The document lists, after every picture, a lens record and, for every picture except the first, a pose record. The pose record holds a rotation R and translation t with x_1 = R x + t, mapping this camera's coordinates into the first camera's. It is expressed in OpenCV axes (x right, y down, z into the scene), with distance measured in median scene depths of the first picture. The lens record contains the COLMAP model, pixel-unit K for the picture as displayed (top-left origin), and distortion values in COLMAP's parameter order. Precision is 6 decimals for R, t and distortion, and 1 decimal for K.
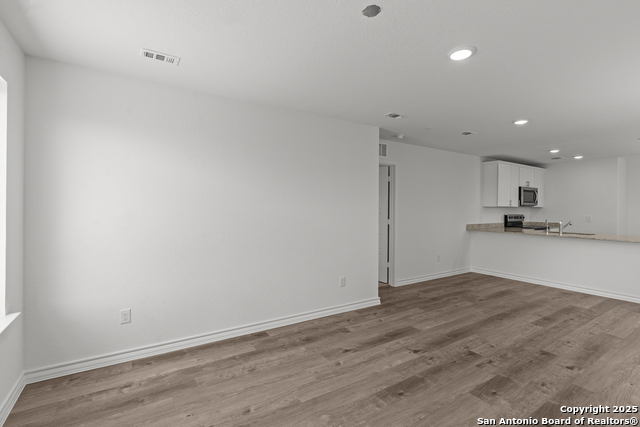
lens RADIAL K [[296.0, 0, 307.1], [0, 296.0, 227.1], [0, 0, 1]] dist [-0.035699, 0.011417]
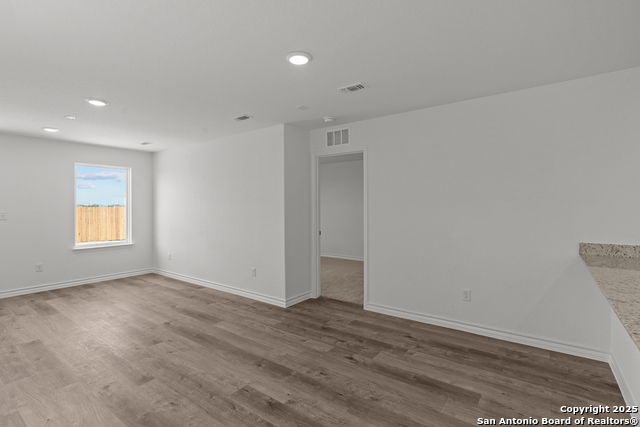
lens RADIAL K [[300.9, 0, 319.3], [0, 300.9, 207.3], [0, 0, 1]] dist [0.000090, 0.000299]
pose [[0.386479, -0.001541, -0.922297, 1.426879], [-0.053700, 0.998265, -0.024170, -0.050653], [0.920734, 0.058868, 0.385726, 0.861938]]
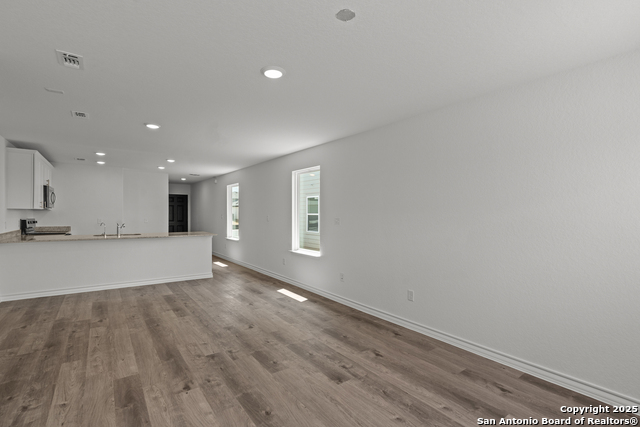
lens RADIAL K [[299.1, 0, 320.0], [0, 299.1, 213.5], [0, 0, 1]] dist [-0.003941, -0.000152]
pose [[-0.091367, -0.001786, 0.995816, -0.392053], [0.056359, 0.998386, 0.006962, -0.036093], [-0.994221, 0.056759, -0.091119, 0.546591]]
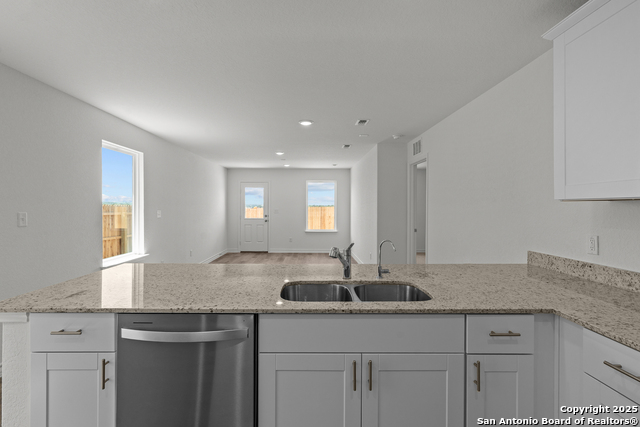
lens RADIAL K [[307.5, 0, 309.7], [0, 307.5, 208.8], [0, 0, 1]] dist [0.002222, 0.000645]
pose [[-0.513857, 0.001824, -0.857874, 1.804712], [-0.058366, 0.997606, 0.037082, -0.104797], [0.855888, 0.069126, -0.512521, 1.686199]]
